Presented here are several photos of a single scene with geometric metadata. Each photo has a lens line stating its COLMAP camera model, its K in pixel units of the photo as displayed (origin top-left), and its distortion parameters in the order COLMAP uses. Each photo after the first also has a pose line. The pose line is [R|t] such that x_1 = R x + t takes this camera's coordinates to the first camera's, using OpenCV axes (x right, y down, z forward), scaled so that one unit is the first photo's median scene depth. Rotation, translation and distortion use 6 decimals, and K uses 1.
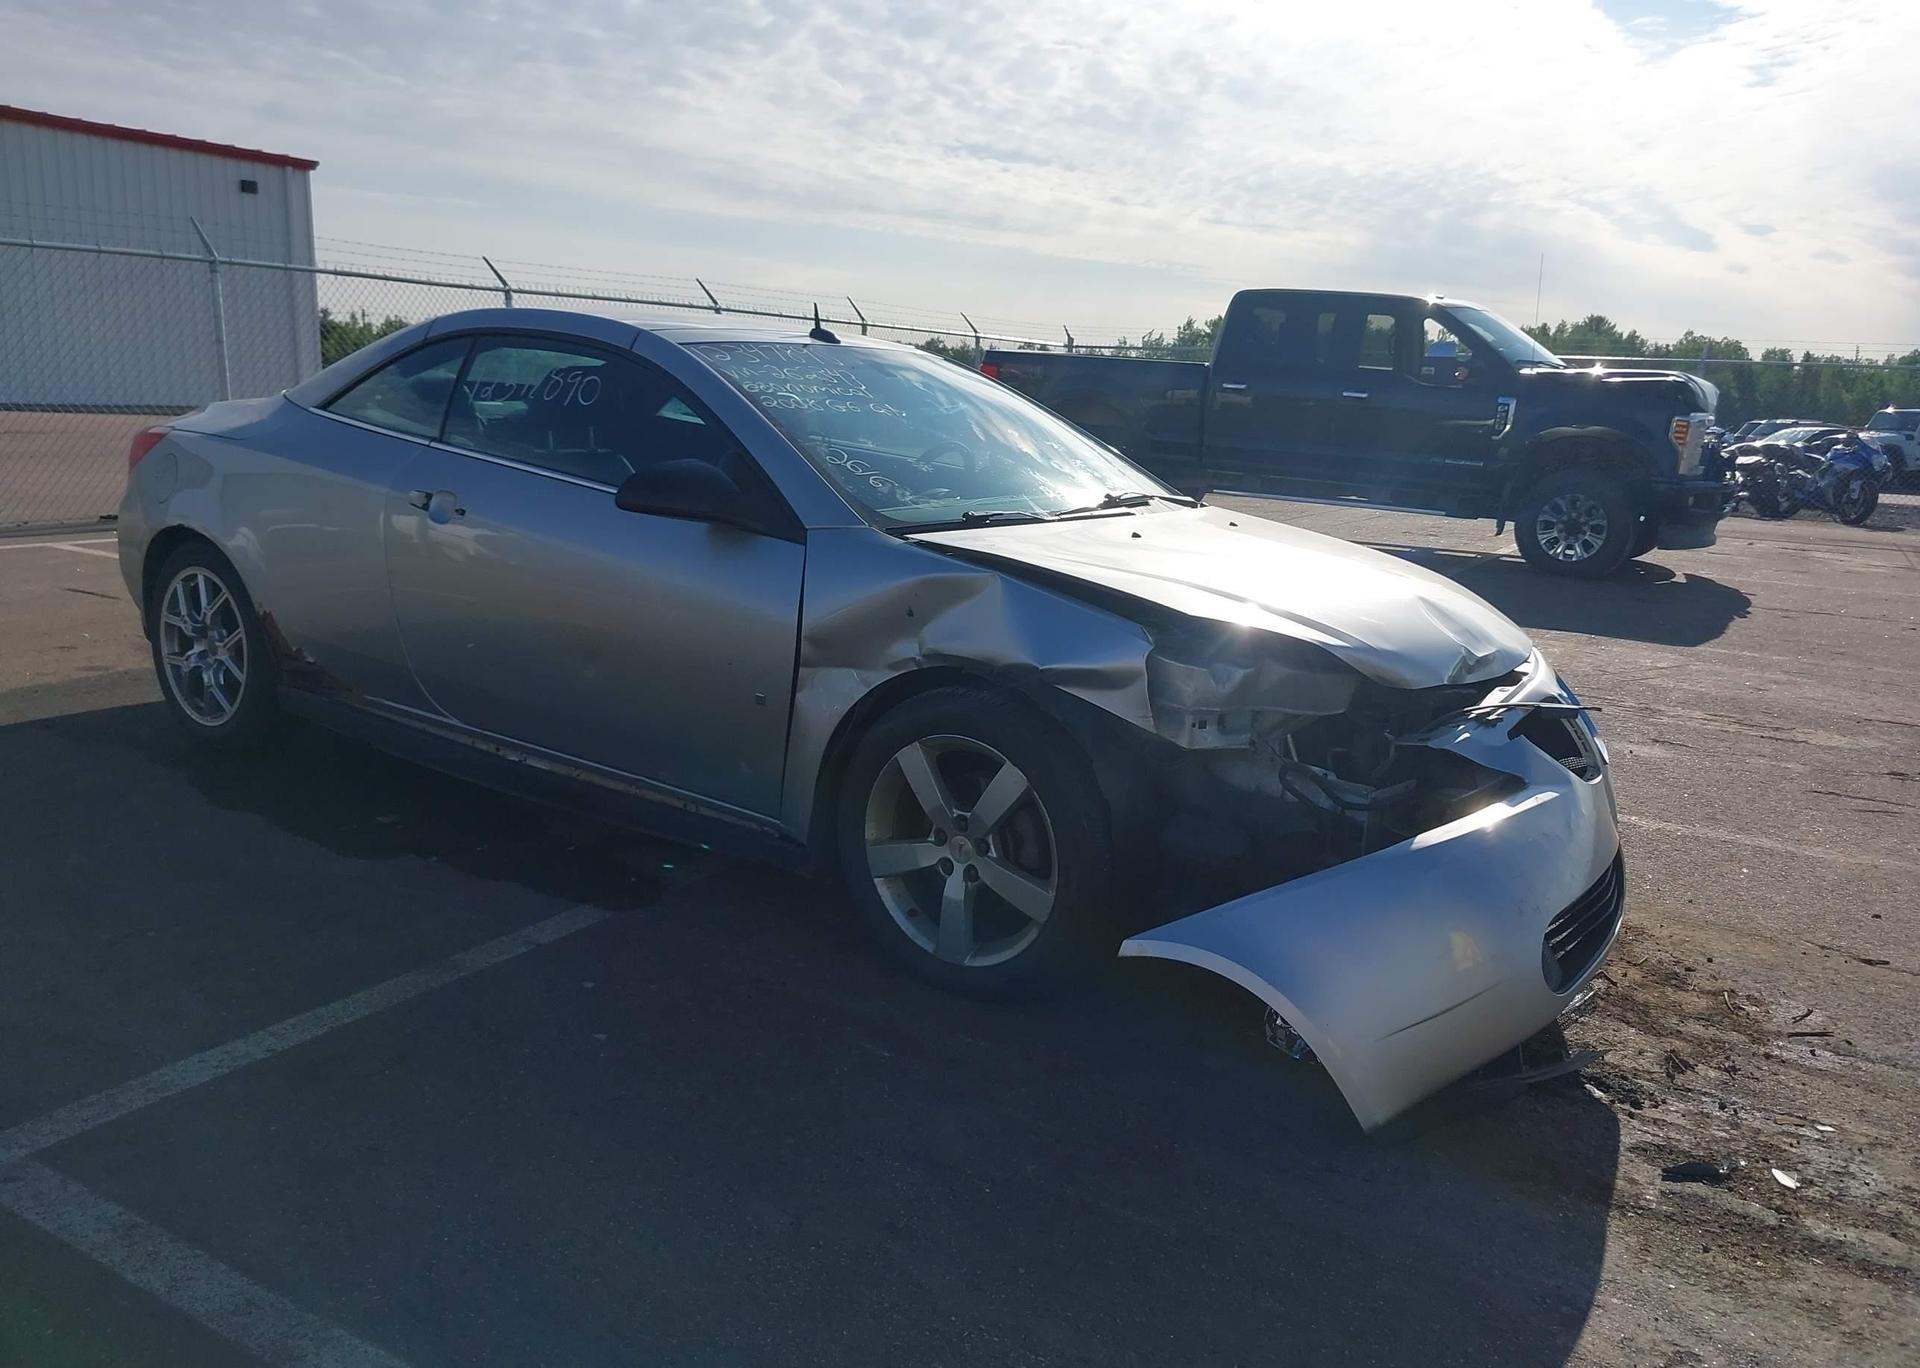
lens RADIAL K [[1507.8, 0, 924.8], [0, 1507.8, 710.6], [0, 0, 1]] dist [0.021414, -0.028234]
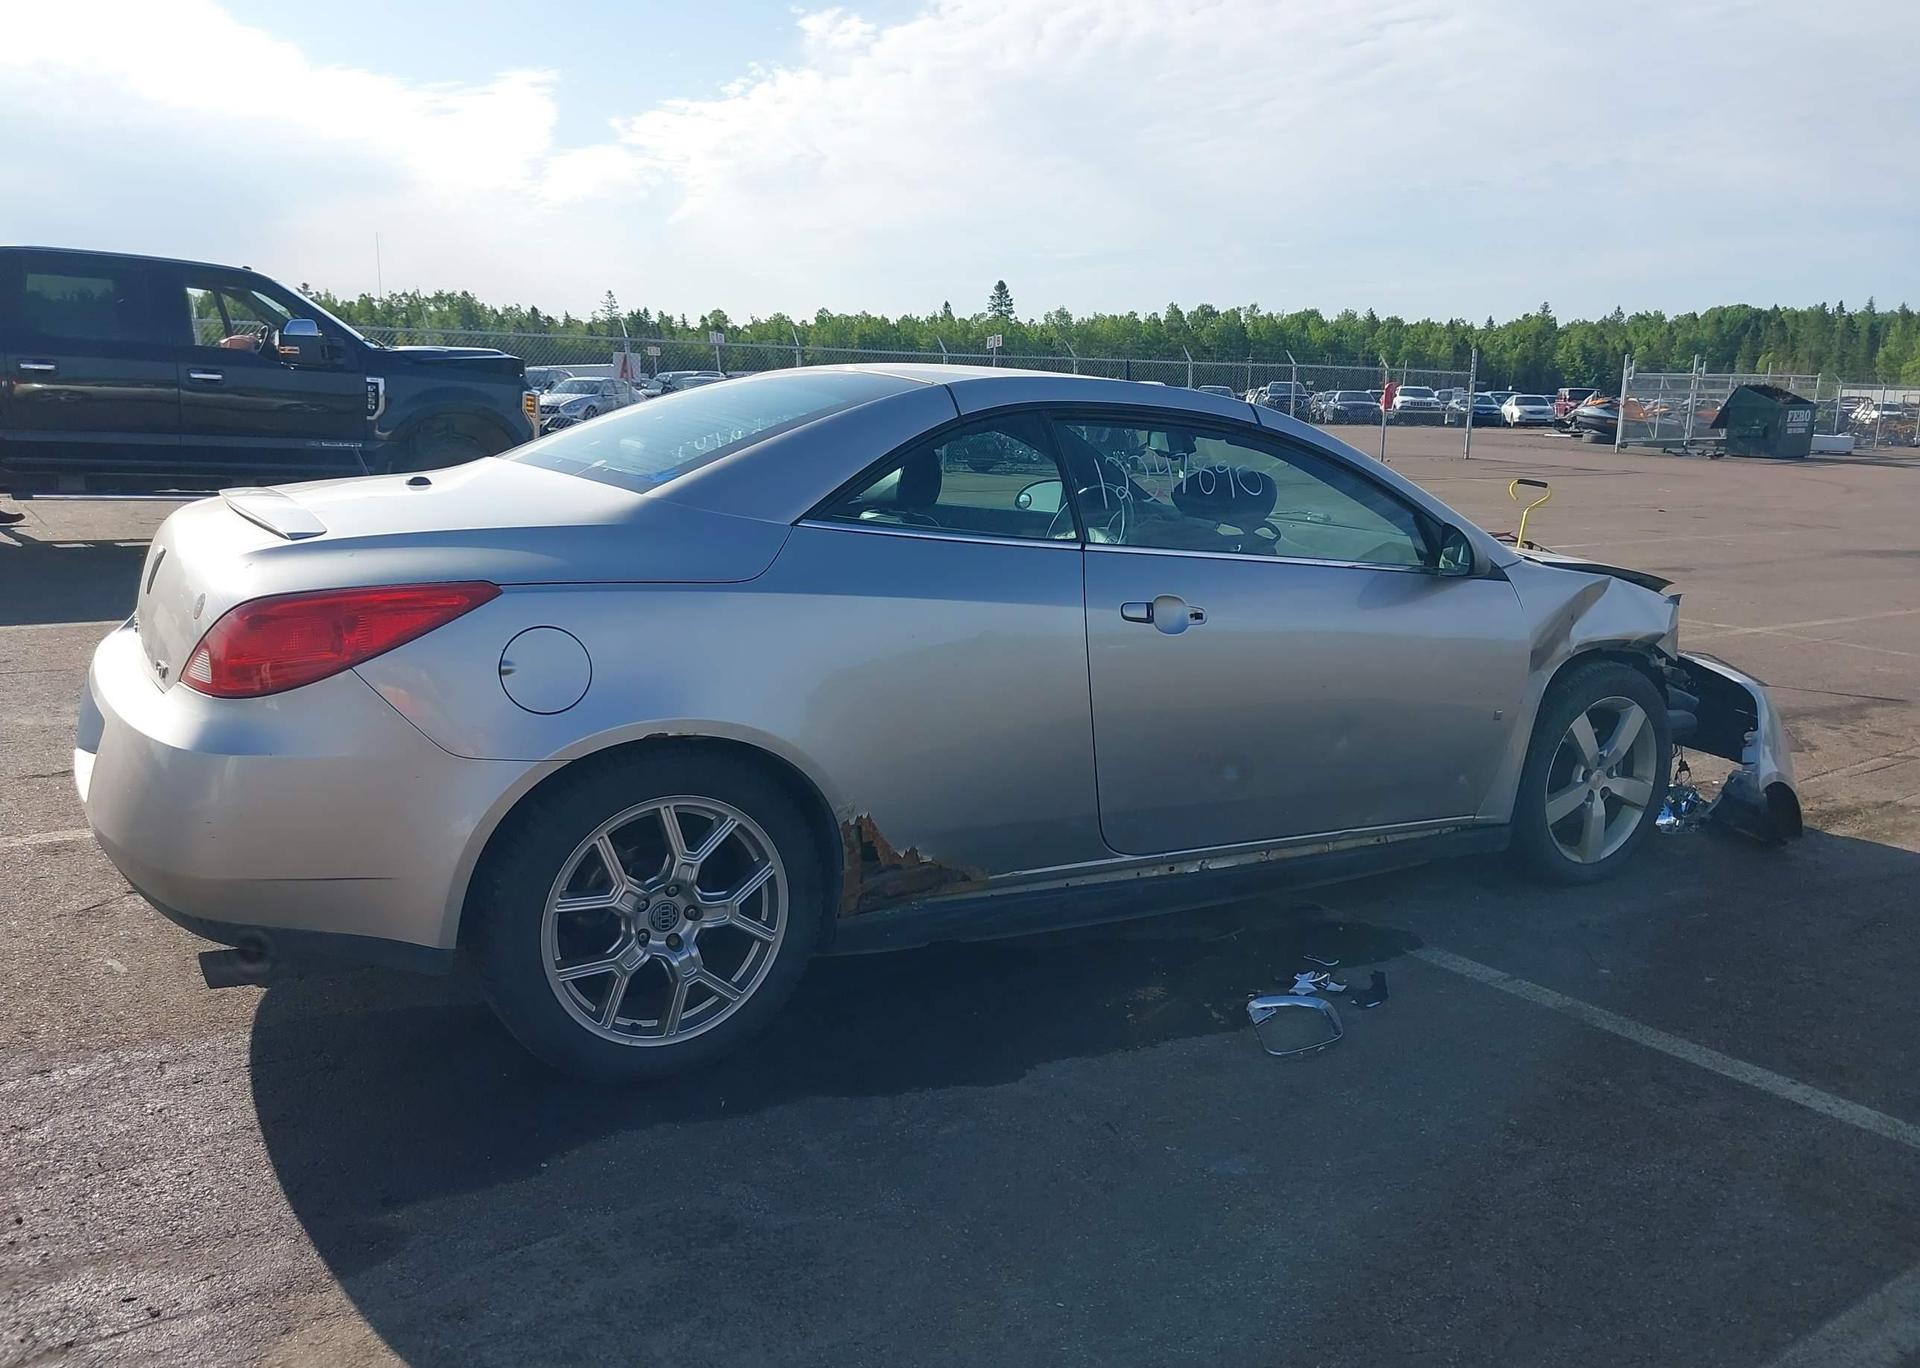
lens RADIAL K [[1507.8, 0, 924.8], [0, 1507.8, 710.6], [0, 0, 1]] dist [0.021414, -0.028234]
pose [[0.405777, -0.224549, 0.885959, -0.986252], [0.186482, 0.969299, 0.160261, -0.210085], [-0.894745, 0.100185, 0.435194, 0.642091]]
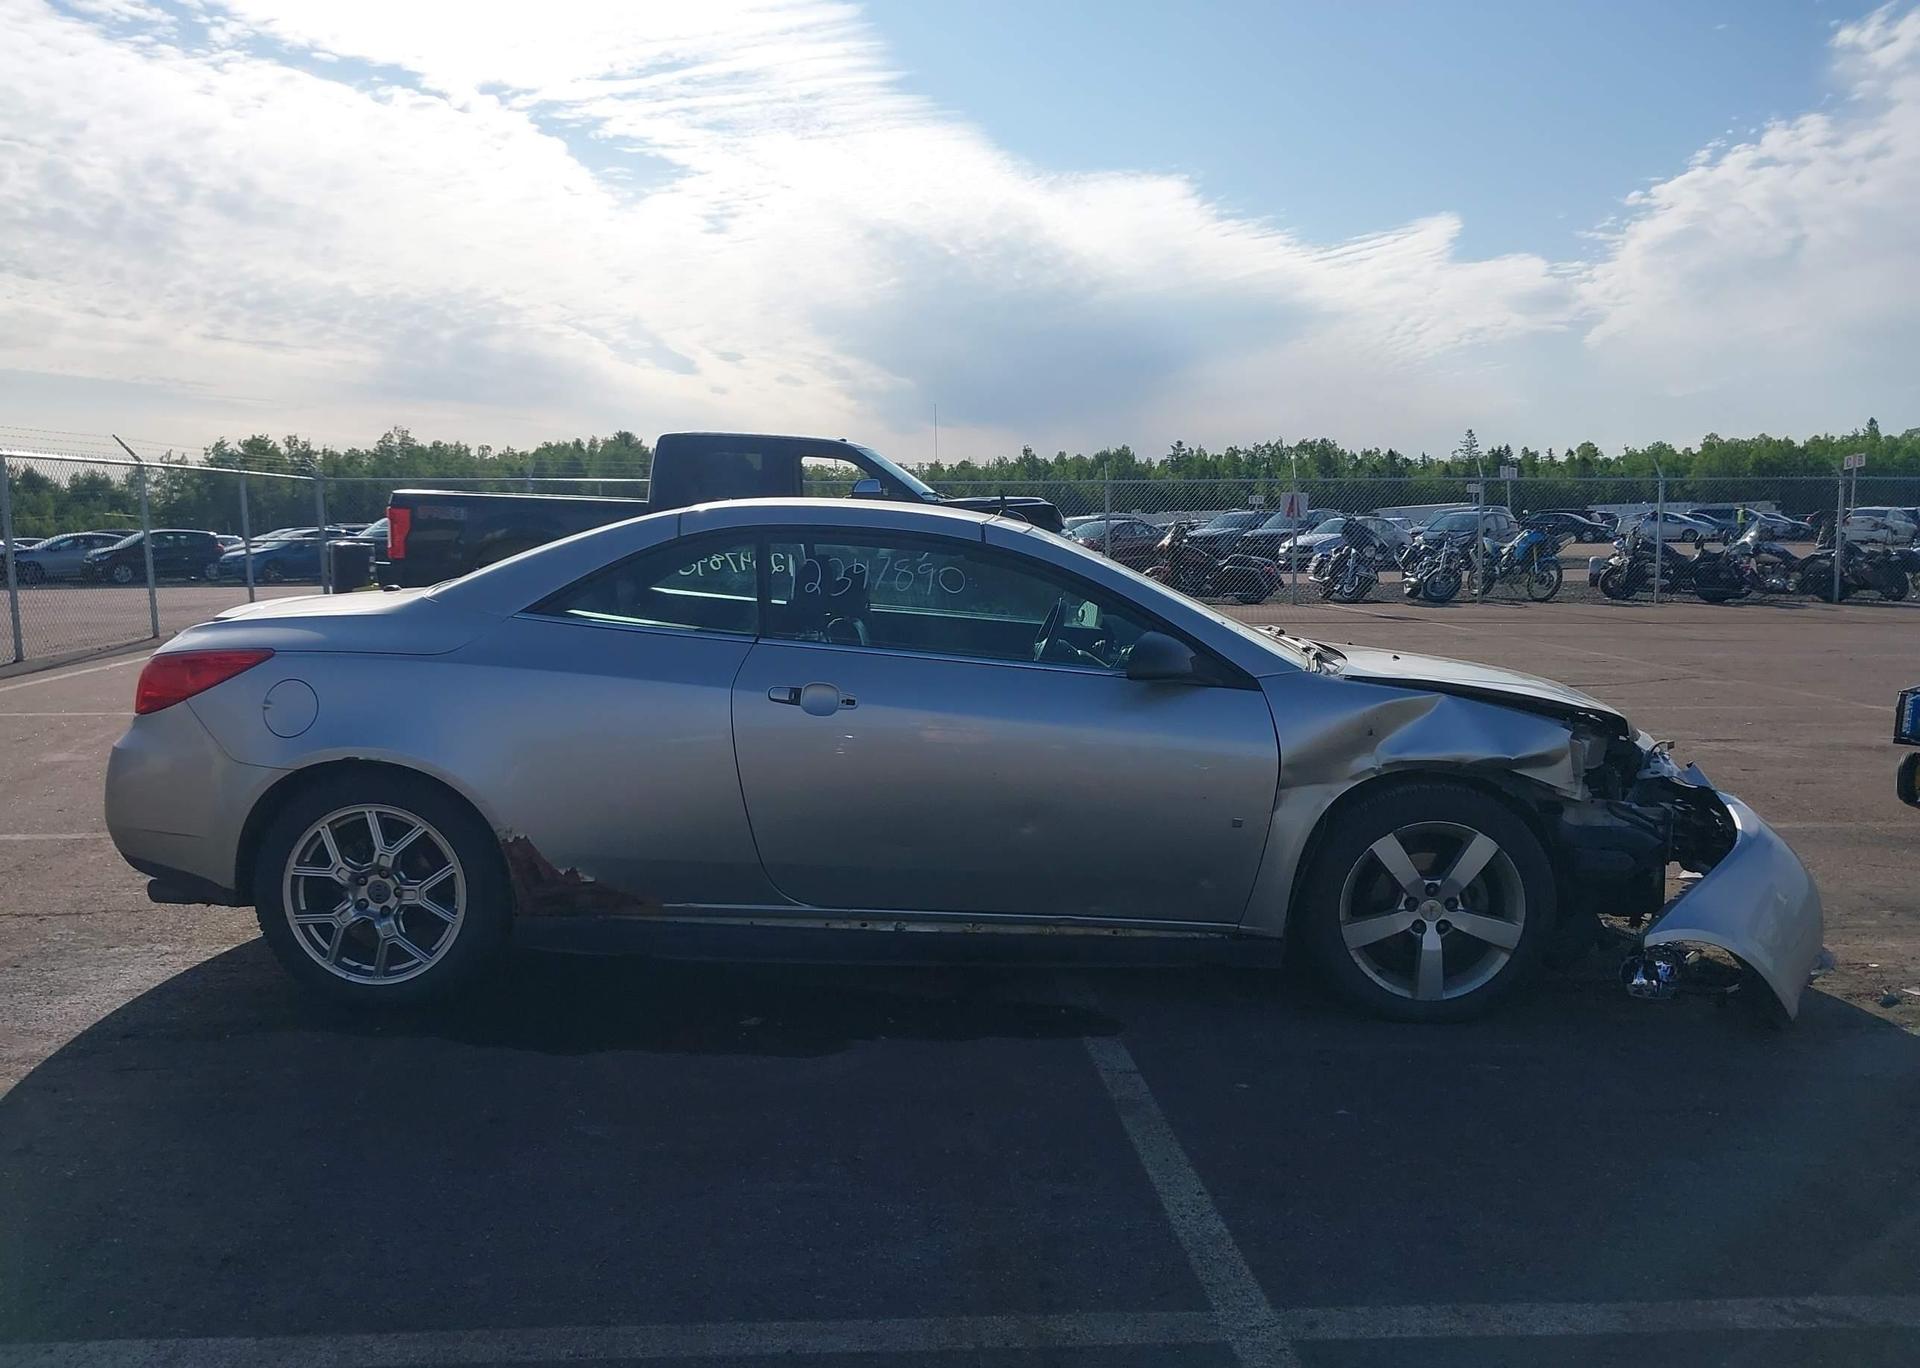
lens RADIAL K [[1507.8, 0, 924.8], [0, 1507.8, 710.6], [0, 0, 1]] dist [0.021414, -0.028234]
pose [[0.820851, -0.116563, 0.559121, -0.706531], [0.157509, 0.987190, -0.025436, -0.076310], [-0.548994, 0.108946, 0.828695, 0.099546]]
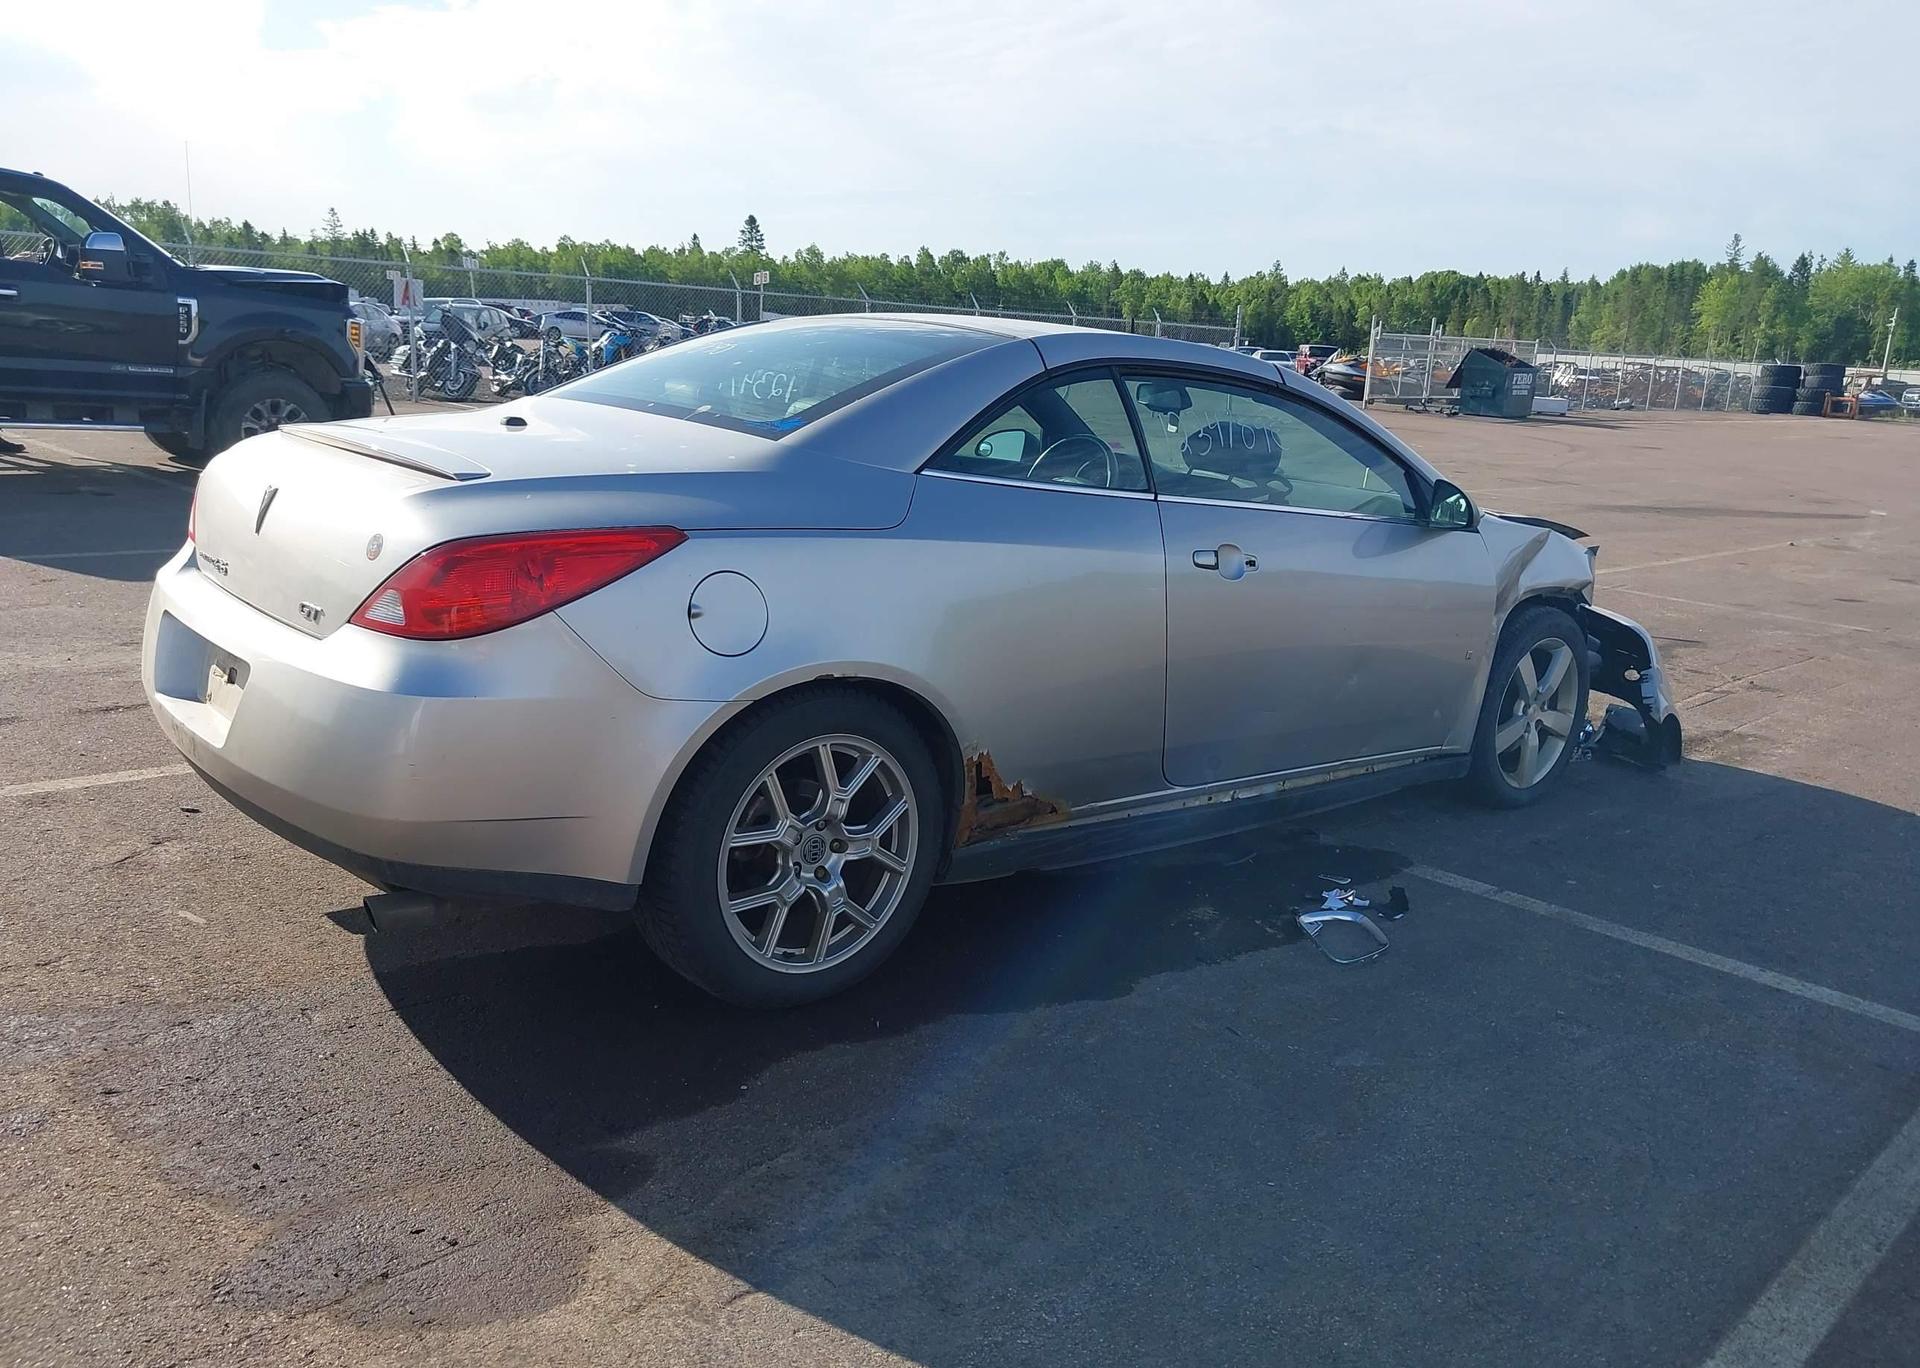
lens RADIAL K [[1507.8, 0, 924.8], [0, 1507.8, 710.6], [0, 0, 1]] dist [0.021414, -0.028234]
pose [[0.254148, -0.260714, 0.931363, -1.074678], [0.159948, 0.961052, 0.225379, -0.244683], [-0.953848, 0.091690, 0.285950, 0.785112]]
